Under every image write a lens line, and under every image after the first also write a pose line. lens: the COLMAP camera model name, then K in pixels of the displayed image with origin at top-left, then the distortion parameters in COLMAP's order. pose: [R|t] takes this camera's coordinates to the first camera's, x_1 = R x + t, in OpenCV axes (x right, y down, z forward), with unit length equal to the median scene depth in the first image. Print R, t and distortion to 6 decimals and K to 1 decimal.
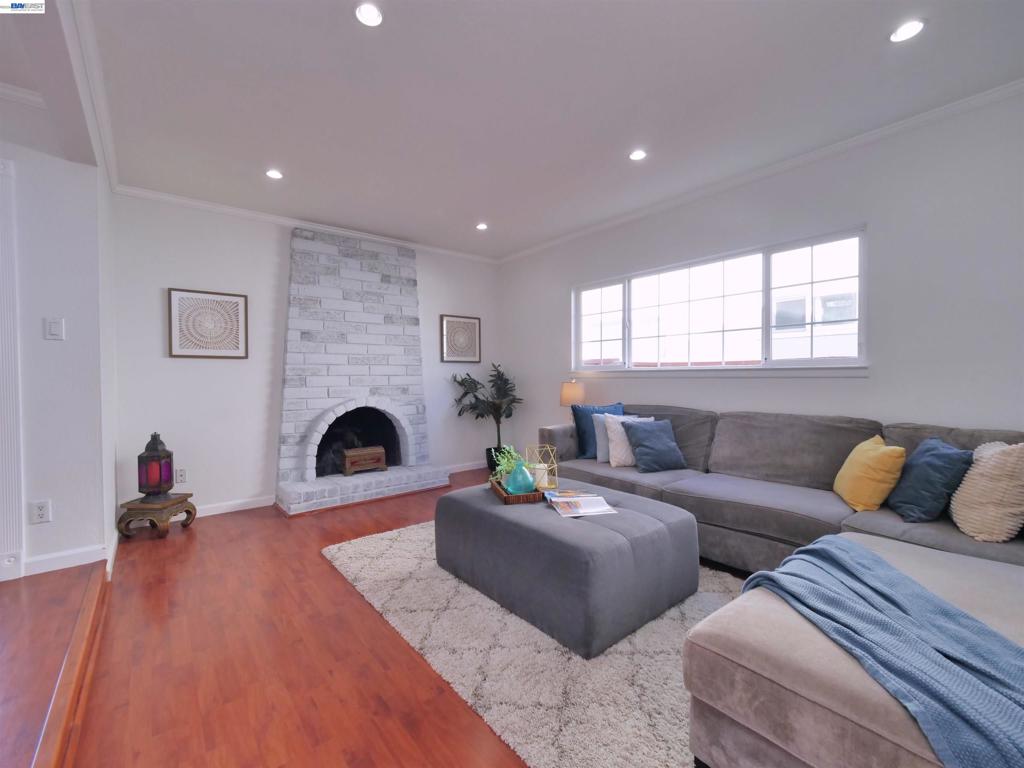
lens RADIAL K [[441.4, 0, 507.1], [0, 441.4, 382.4], [0, 0, 1]] dist [-0.005025, -0.000155]
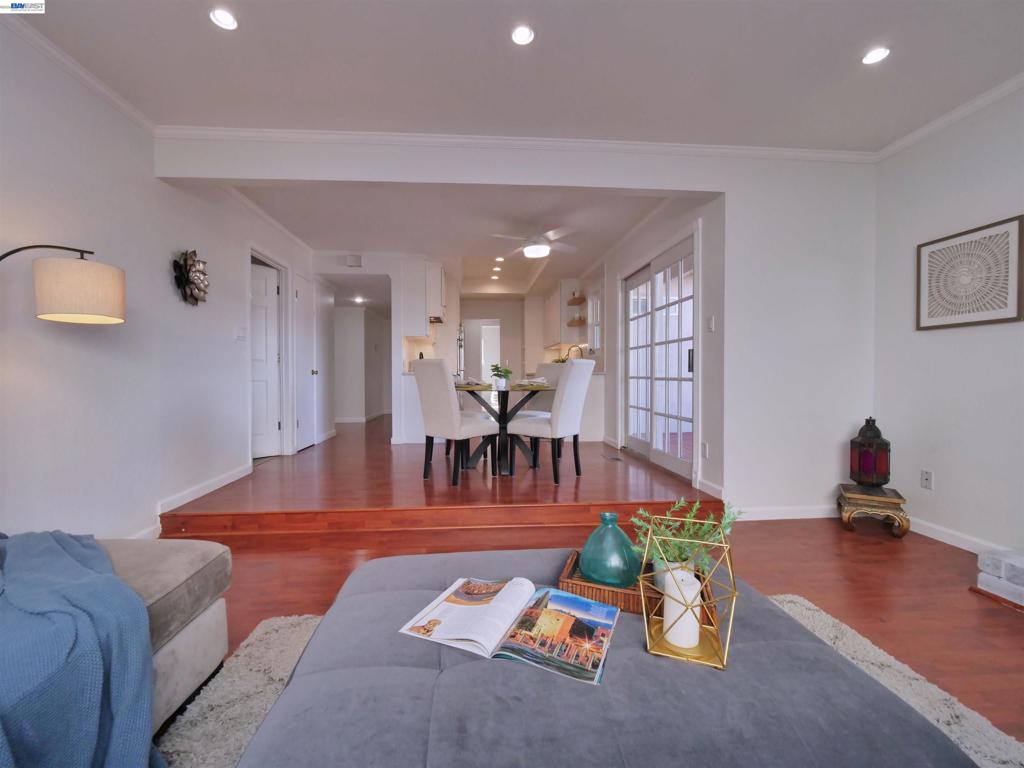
lens RADIAL K [[441.4, 0, 507.1], [0, 441.4, 382.4], [0, 0, 1]] dist [-0.005025, -0.000155]
pose [[-0.570258, 0.019737, -0.821229, 0.353680], [-0.006858, 0.999562, 0.028785, 0.021811], [0.821437, 0.022047, -0.569873, 0.887755]]
